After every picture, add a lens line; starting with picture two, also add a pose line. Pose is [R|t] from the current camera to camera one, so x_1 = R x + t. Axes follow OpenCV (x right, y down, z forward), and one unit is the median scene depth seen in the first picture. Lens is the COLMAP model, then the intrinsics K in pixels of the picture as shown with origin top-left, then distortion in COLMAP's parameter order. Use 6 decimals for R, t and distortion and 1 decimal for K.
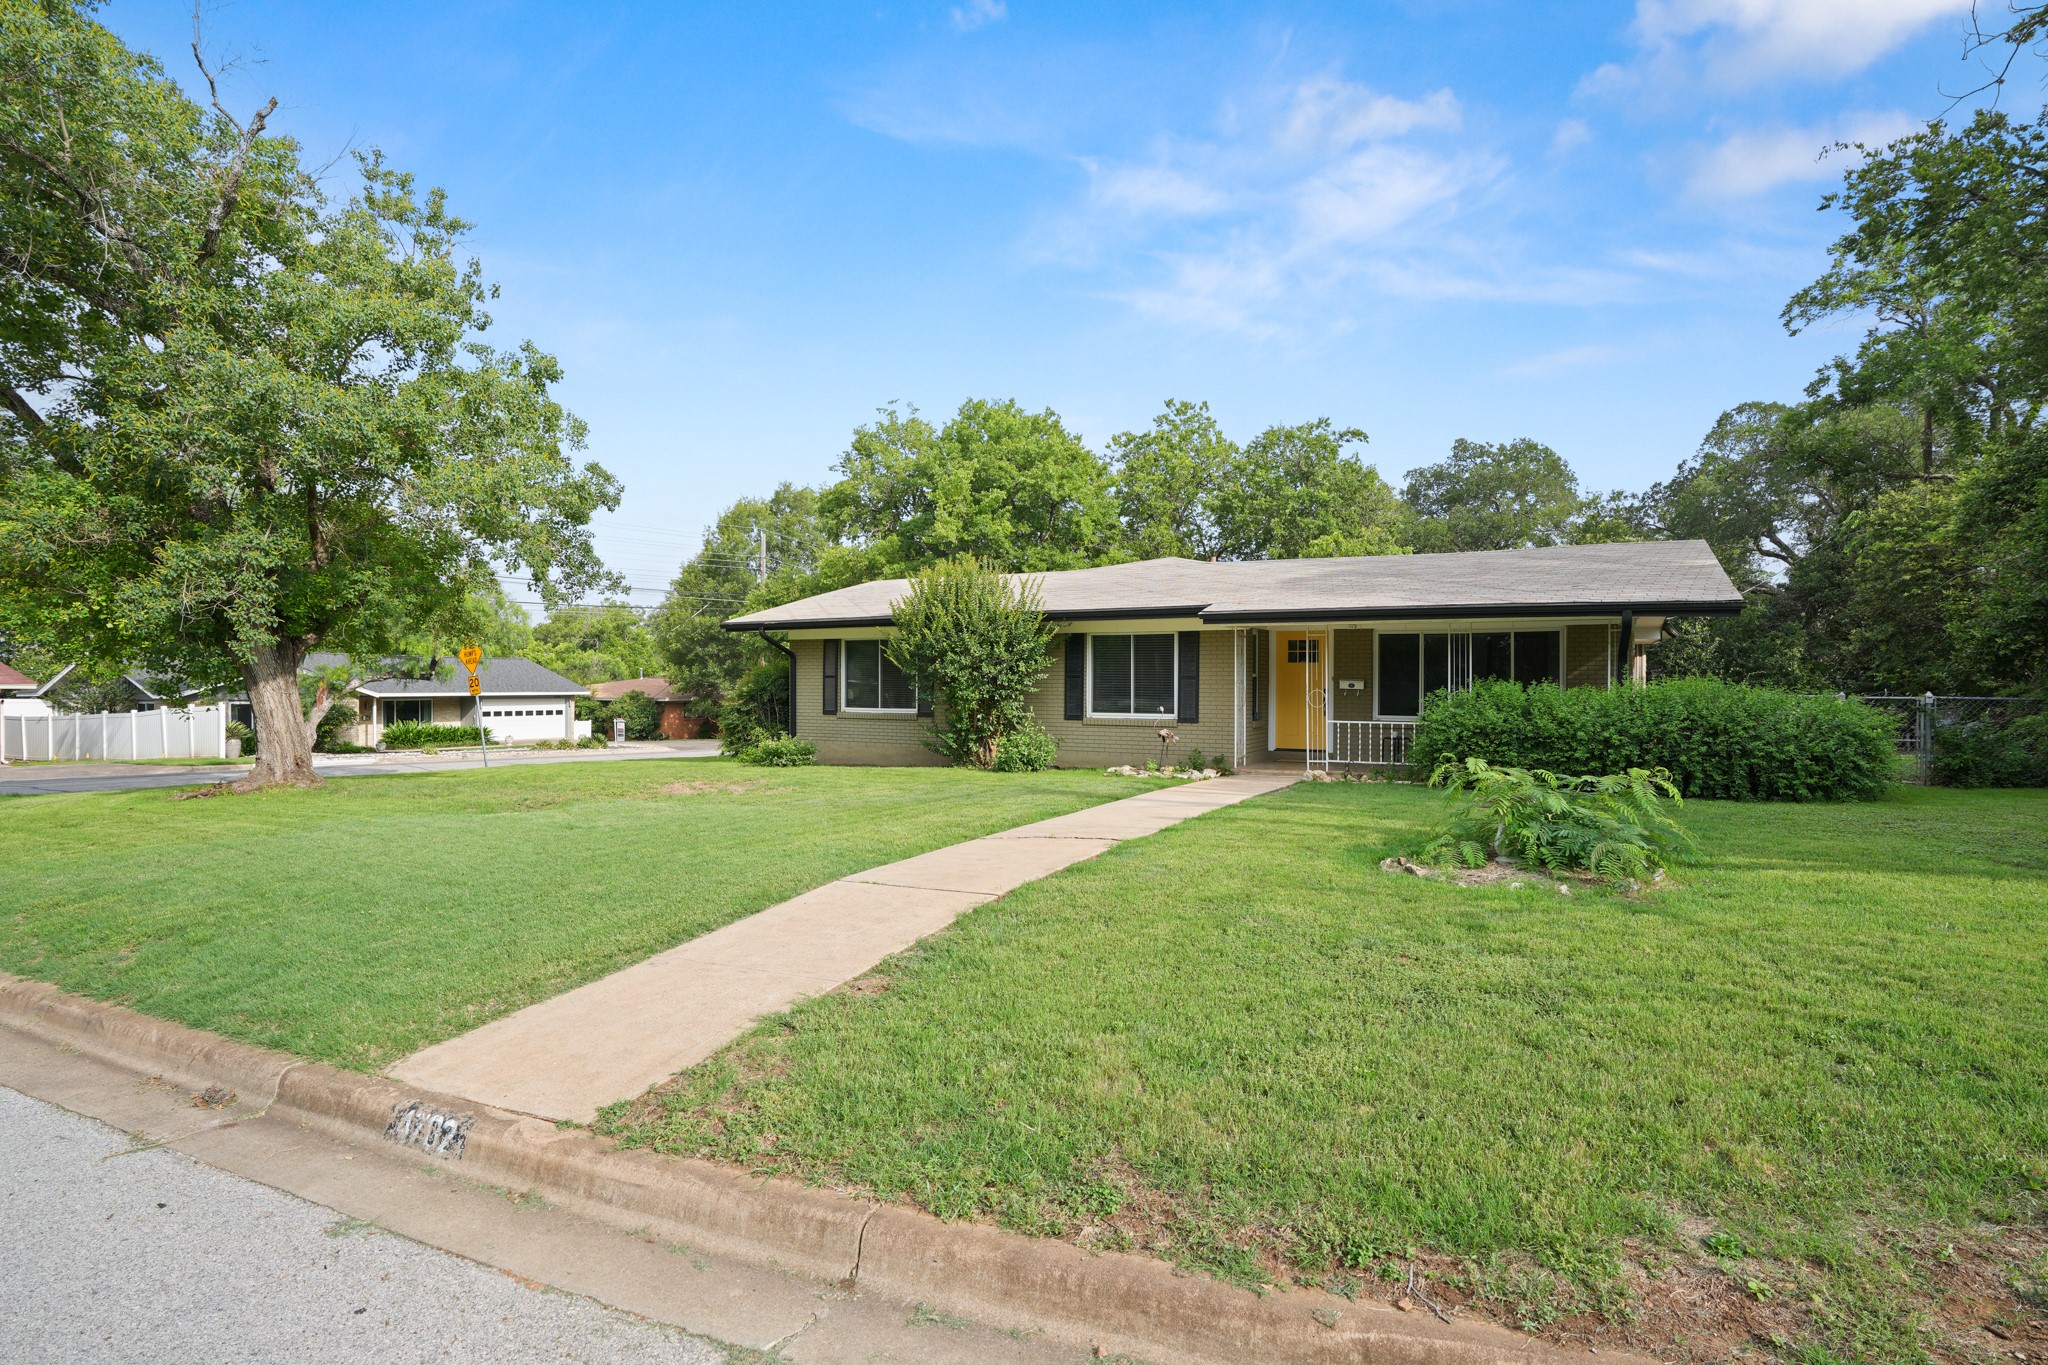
lens RADIAL K [[1034.7, 0, 1024.0], [0, 1034.7, 682.5], [0, 0, 1]] dist [-0.000494, 0.000551]
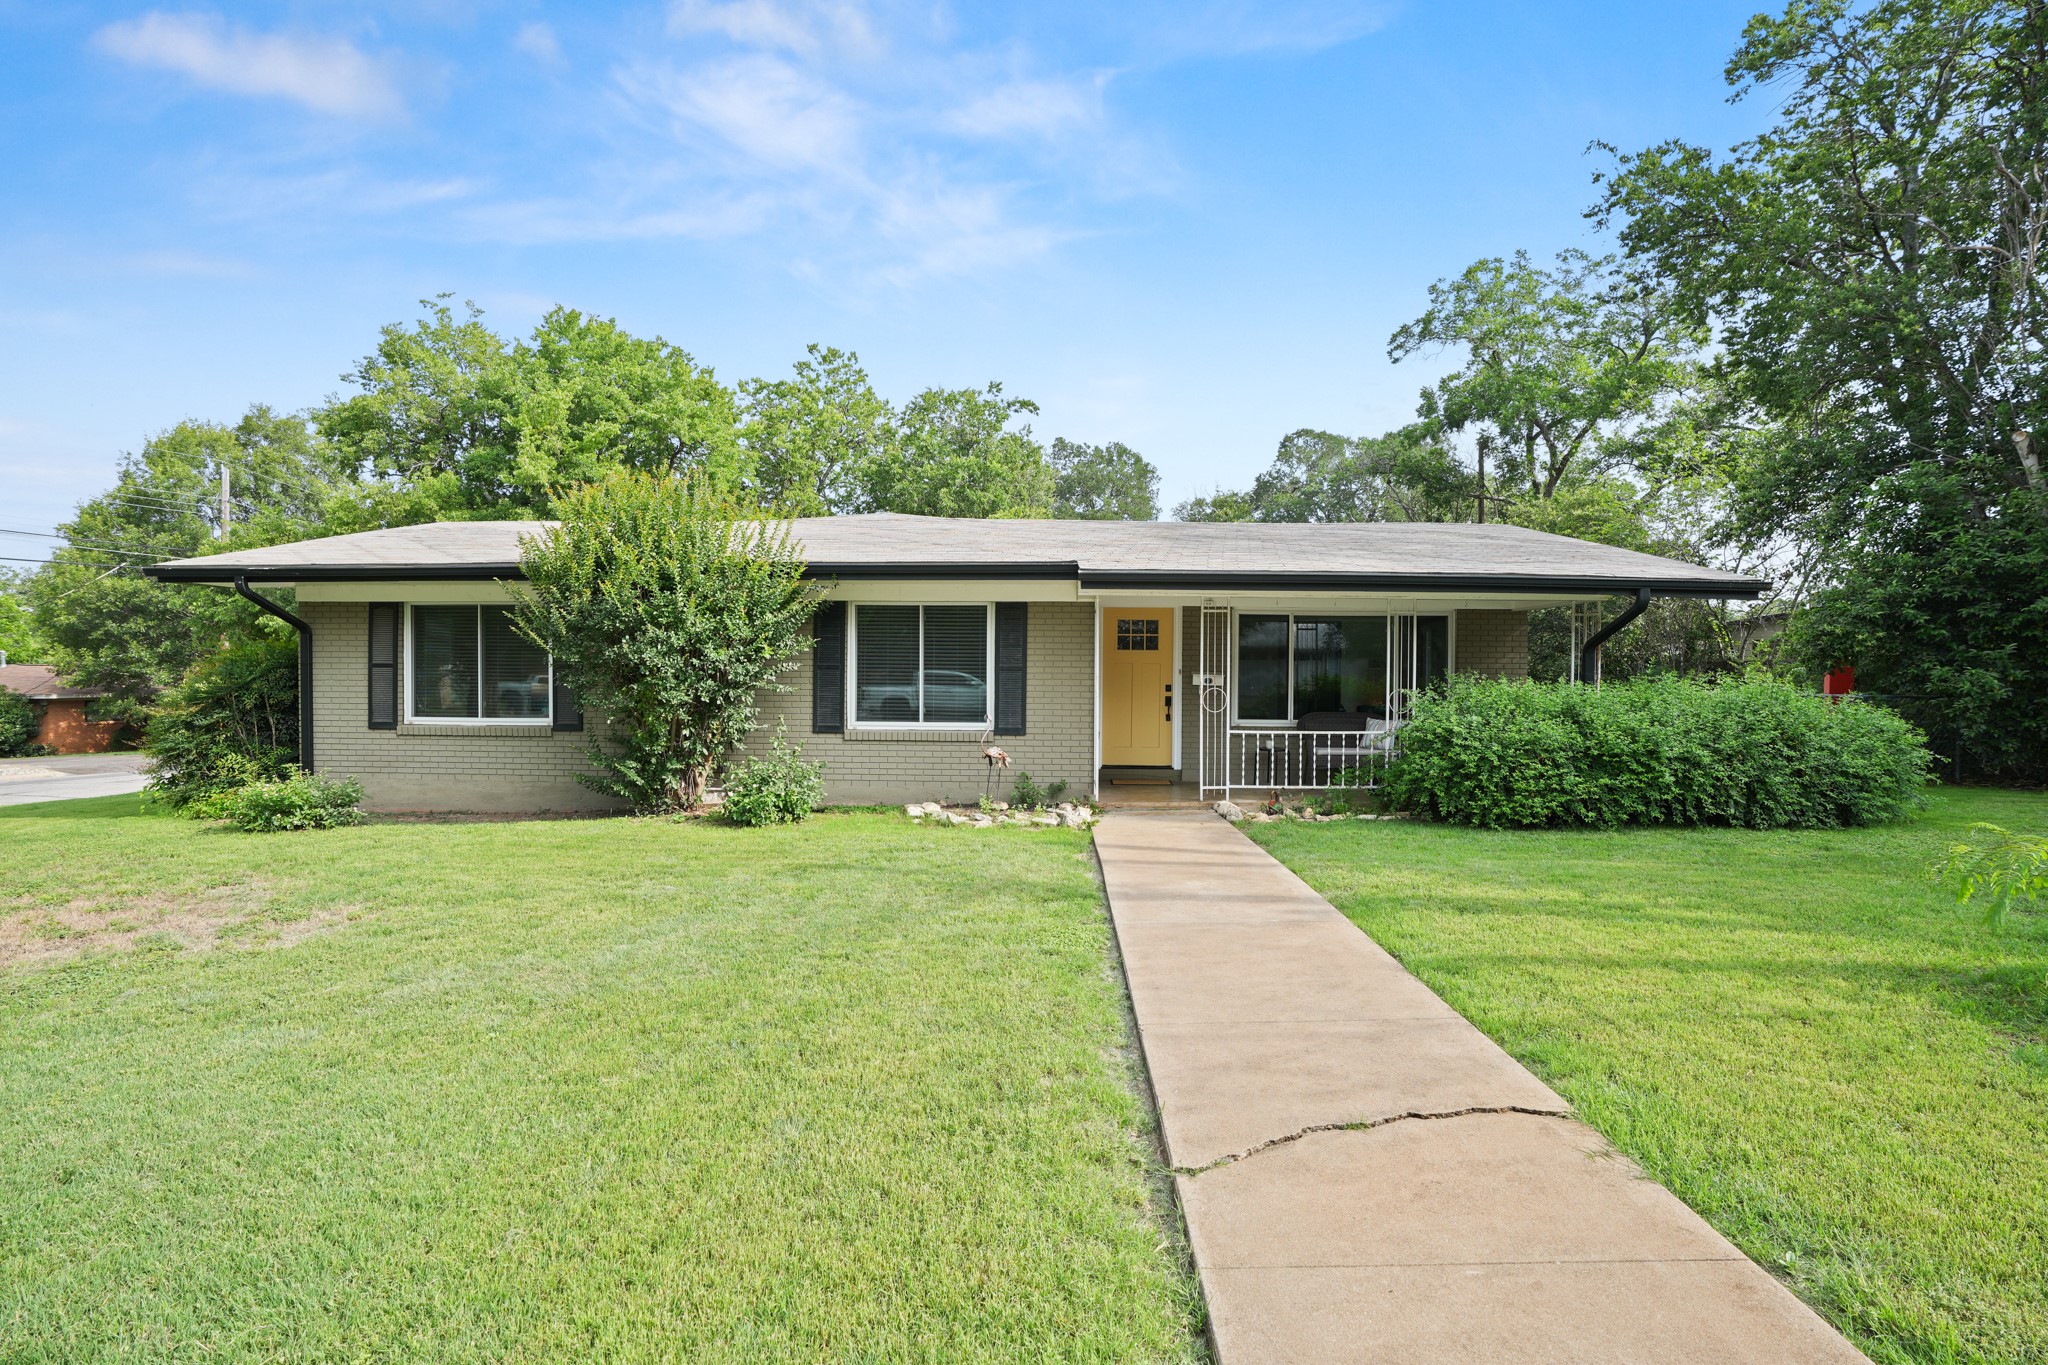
lens RADIAL K [[975.0, 0, 1024.0], [0, 975.0, 682.5], [0, 0, 1]] dist [-0.053220, 0.026674]
pose [[0.897486, -0.002936, 0.441034, -0.062772], [-0.001925, 0.999942, 0.010576, -0.001590], [-0.441039, -0.010341, 0.897428, 0.218854]]
